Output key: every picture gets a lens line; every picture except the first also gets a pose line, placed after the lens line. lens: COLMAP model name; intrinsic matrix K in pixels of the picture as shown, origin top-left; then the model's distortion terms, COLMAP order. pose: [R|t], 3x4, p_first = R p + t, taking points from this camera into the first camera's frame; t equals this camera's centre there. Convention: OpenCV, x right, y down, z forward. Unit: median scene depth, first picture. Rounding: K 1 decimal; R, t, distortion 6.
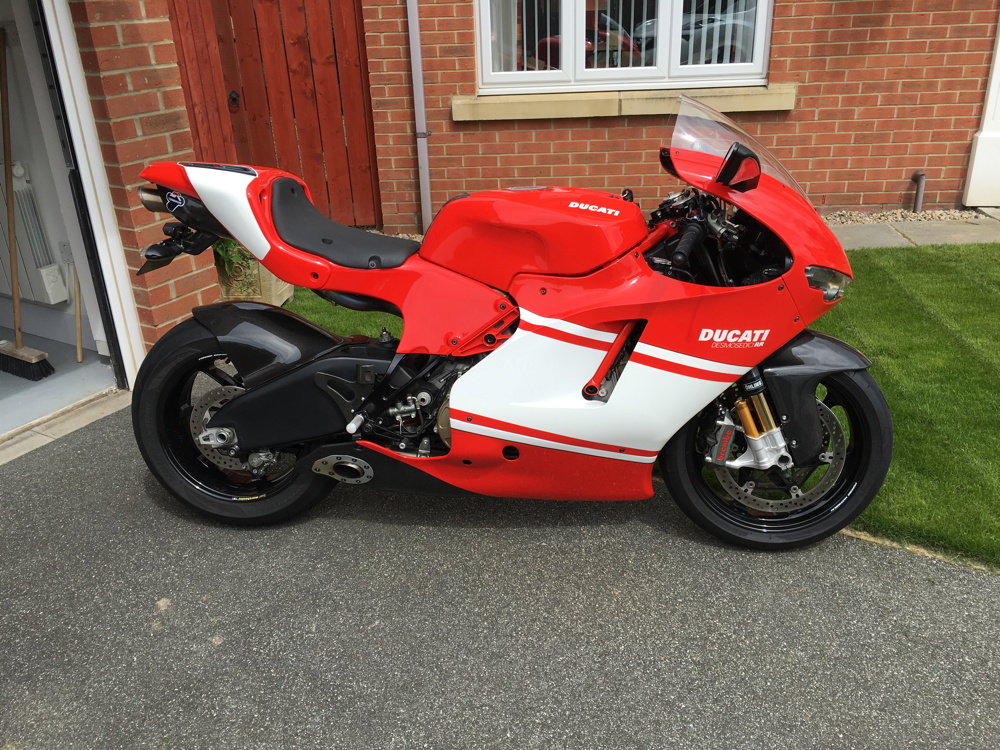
lens RADIAL K [[848.7, 0, 500.0], [0, 848.7, 375.0], [0, 0, 1]] dist [0.008130, -0.087462]
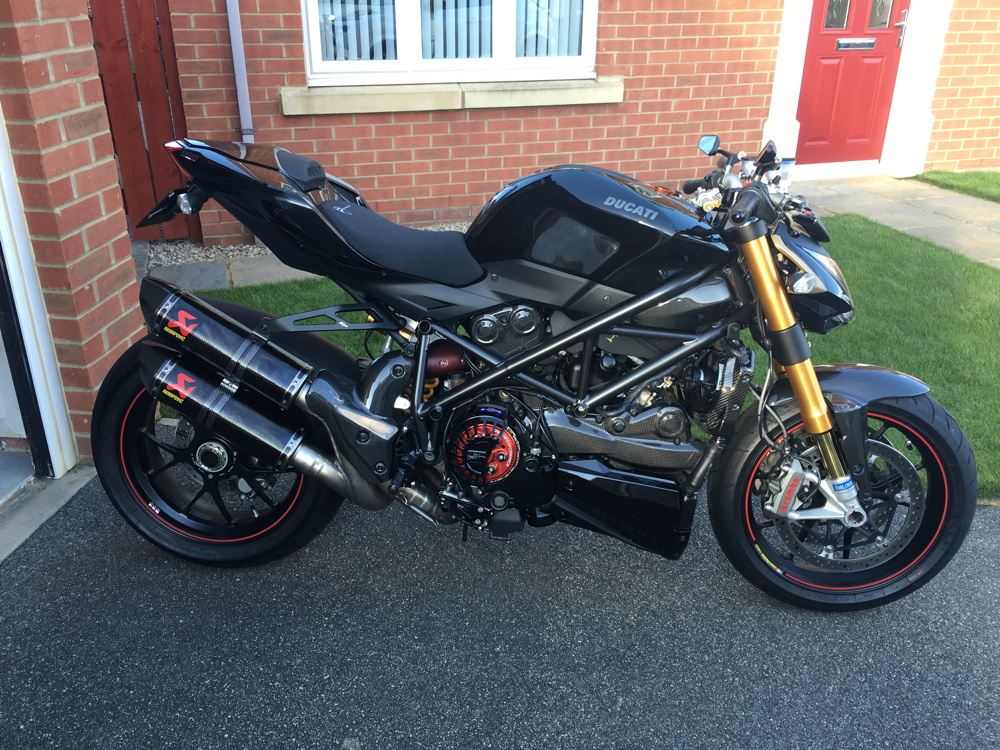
lens RADIAL K [[858.3, 0, 500.0], [0, 858.3, 375.0], [0, 0, 1]] dist [-0.001346, -0.071620]
pose [[0.914673, -0.121704, 0.385437, -0.233920], [0.118104, 0.992449, 0.033102, -0.033784], [-0.386556, 0.015244, 0.922140, 0.094252]]
